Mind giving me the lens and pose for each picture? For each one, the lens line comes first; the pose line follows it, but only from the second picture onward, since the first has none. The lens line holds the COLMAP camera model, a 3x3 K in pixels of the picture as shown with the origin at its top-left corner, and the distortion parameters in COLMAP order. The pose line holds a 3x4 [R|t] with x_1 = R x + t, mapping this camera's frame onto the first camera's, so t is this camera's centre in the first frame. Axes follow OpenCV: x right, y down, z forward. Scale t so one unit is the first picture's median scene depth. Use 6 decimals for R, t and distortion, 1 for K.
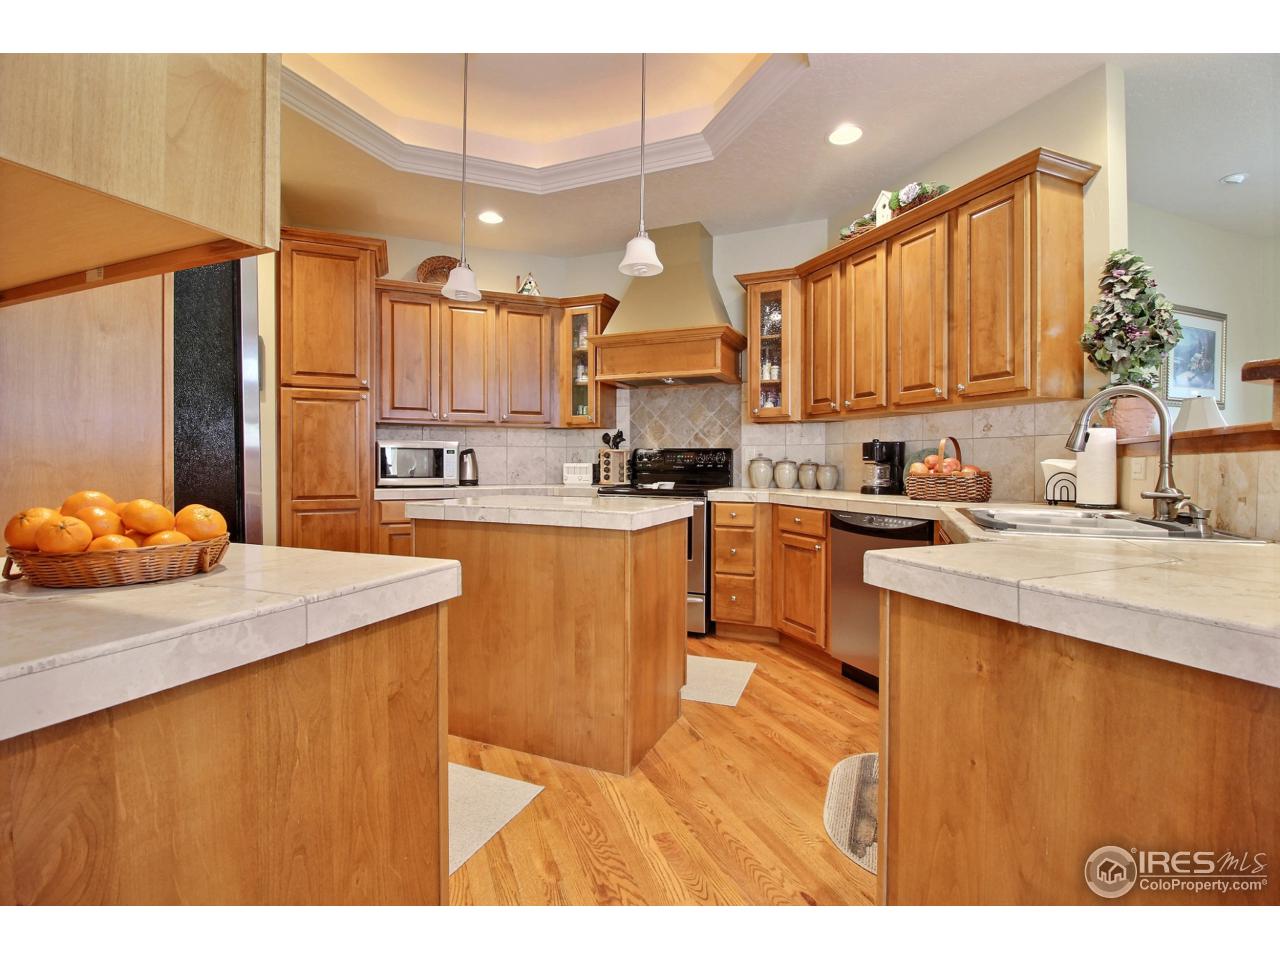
lens RADIAL K [[589.7, 0, 637.4], [0, 589.7, 467.7], [0, 0, 1]] dist [0.001611, -0.012361]
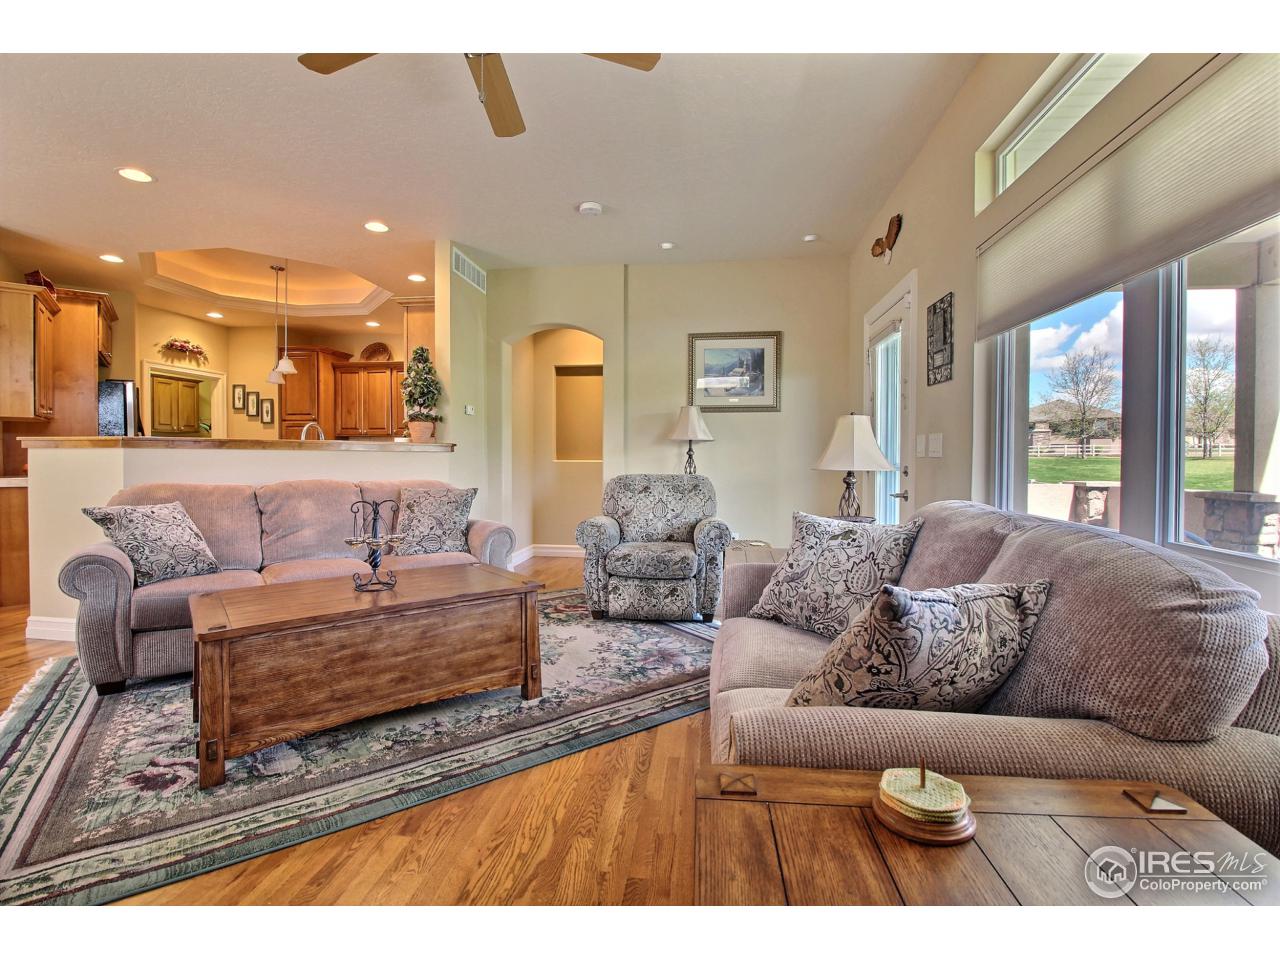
lens RADIAL K [[589.7, 0, 637.4], [0, 589.7, 467.7], [0, 0, 1]] dist [0.001611, -0.012361]
pose [[0.869788, 0.007820, -0.493364, 1.504986], [-0.005516, 0.999966, 0.006126, 0.010601], [0.493395, -0.002607, 0.869801, -0.216790]]
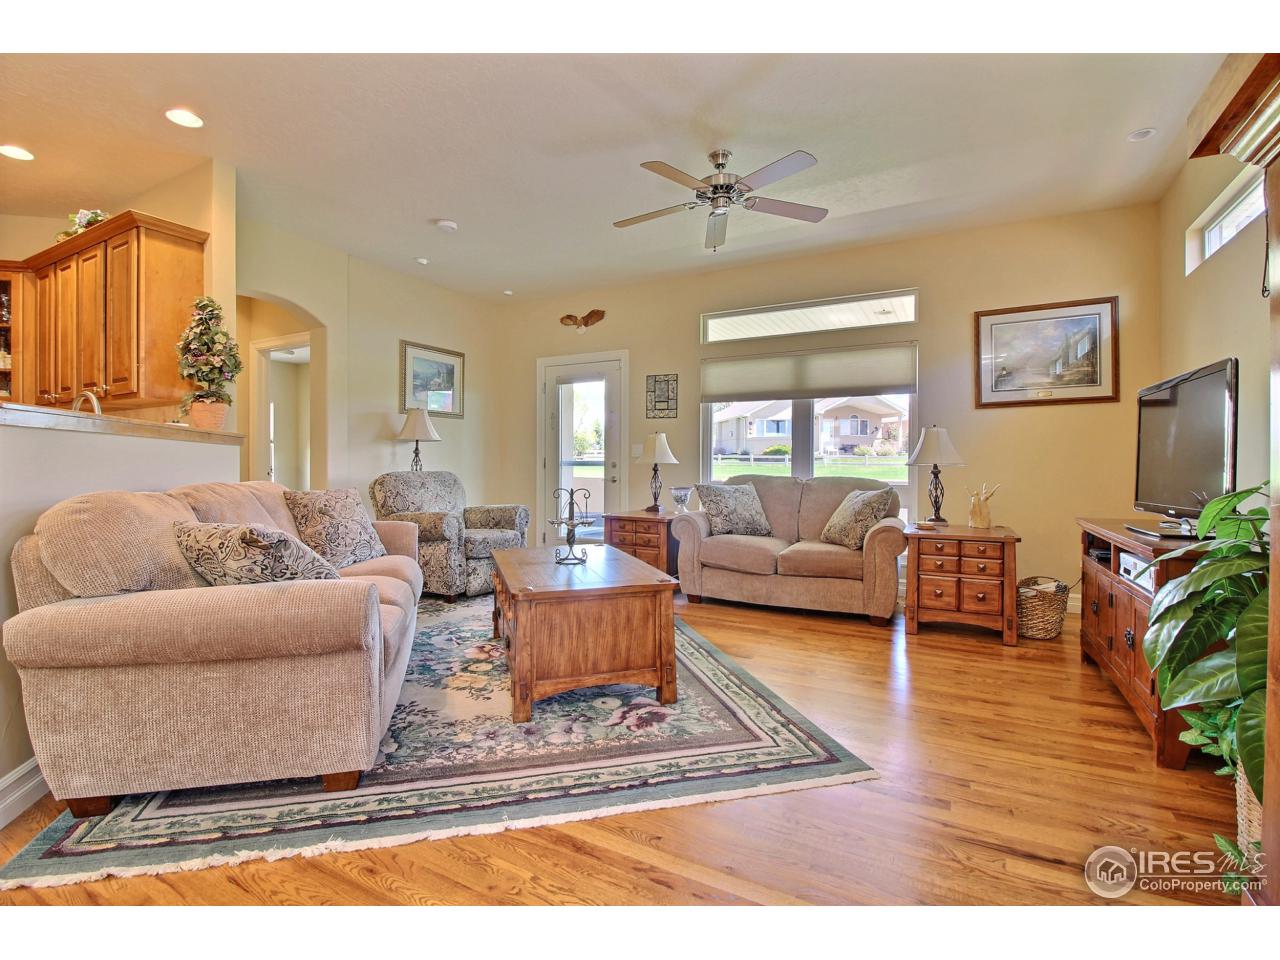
lens RADIAL K [[589.7, 0, 637.4], [0, 589.7, 467.7], [0, 0, 1]] dist [0.001611, -0.012361]
pose [[0.773227, -0.004082, 0.634117, 0.456189], [0.003714, 0.999991, 0.001907, 0.023420], [-0.634119, 0.000881, 0.773235, -0.461927]]
